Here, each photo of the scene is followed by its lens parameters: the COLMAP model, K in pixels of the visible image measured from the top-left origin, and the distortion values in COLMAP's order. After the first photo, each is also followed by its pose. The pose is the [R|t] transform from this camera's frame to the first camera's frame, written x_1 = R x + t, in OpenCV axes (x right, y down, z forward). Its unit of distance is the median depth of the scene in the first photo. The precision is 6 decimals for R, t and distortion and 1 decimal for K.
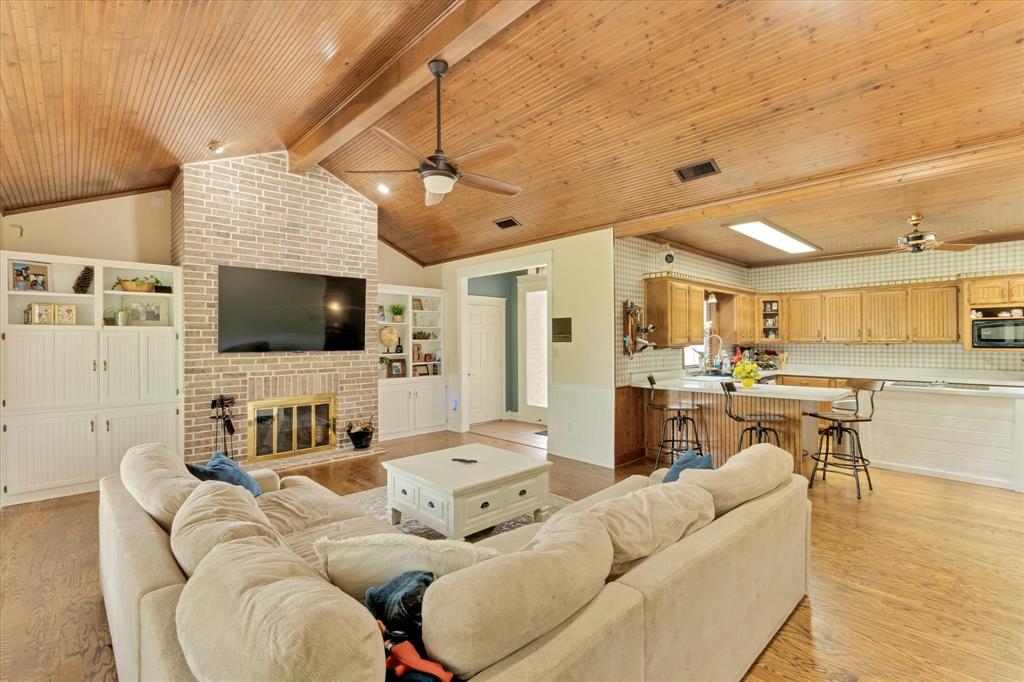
lens RADIAL K [[484.1, 0, 518.3], [0, 484.1, 340.3], [0, 0, 1]] dist [-0.017809, 0.003613]
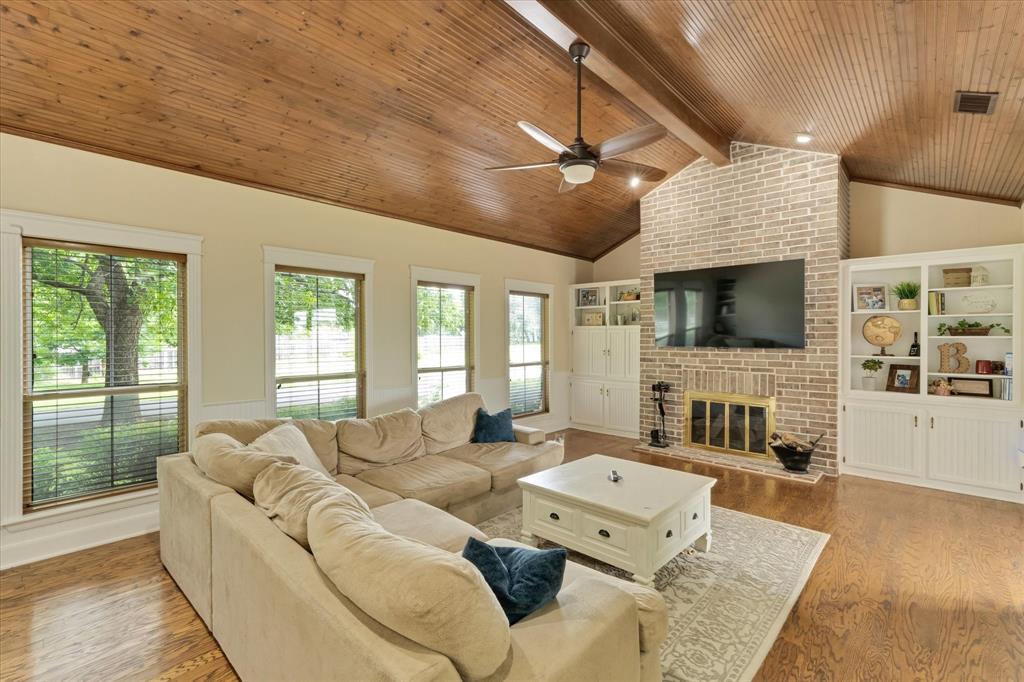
lens RADIAL K [[484.1, 0, 507.7], [0, 484.1, 340.8], [0, 0, 1]] dist [-0.017809, 0.003613]
pose [[-0.031346, 0.014213, -0.999408, 0.522715], [-0.001925, 0.999896, 0.014280, -0.003093], [0.999507, 0.002372, -0.031315, 0.580659]]
